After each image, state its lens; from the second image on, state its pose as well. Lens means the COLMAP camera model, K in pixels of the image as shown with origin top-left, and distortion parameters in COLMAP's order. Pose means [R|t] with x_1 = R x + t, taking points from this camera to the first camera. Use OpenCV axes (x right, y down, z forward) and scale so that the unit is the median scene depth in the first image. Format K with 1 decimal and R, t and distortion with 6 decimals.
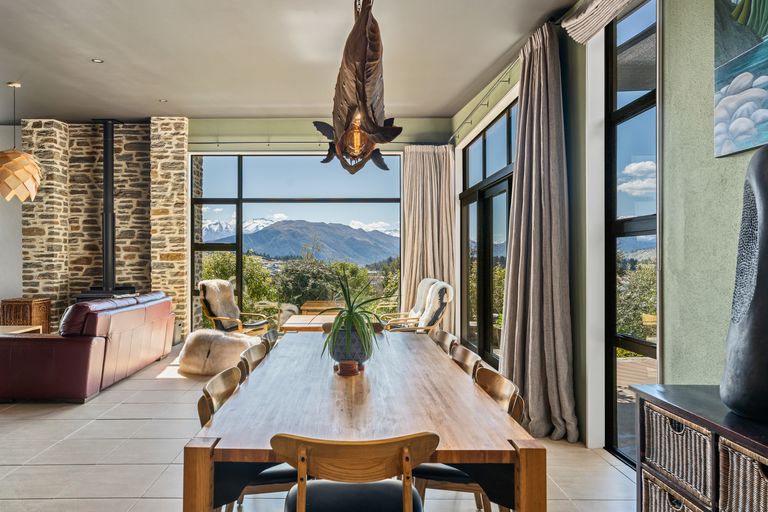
lens RADIAL K [[512.9, 0, 362.1], [0, 512.9, 251.9], [0, 0, 1]] dist [0.000066, 0.000035]
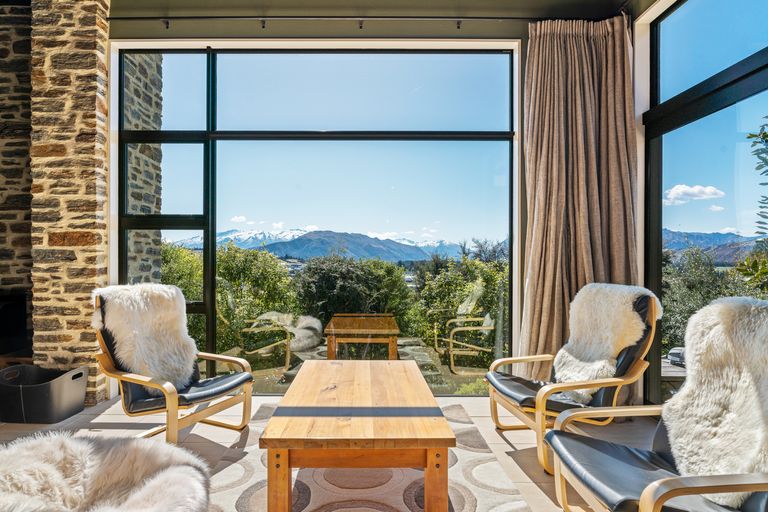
lens RADIAL K [[407.3, 0, 378.8], [0, 407.3, 264.2], [0, 0, 1]] dist [-0.017807, -0.000366]
pose [[0.999983, 0.003636, 0.004620, -0.067143], [-0.003723, 0.999811, 0.019059, 0.026044], [-0.004550, -0.019076, 0.999808, 0.596033]]
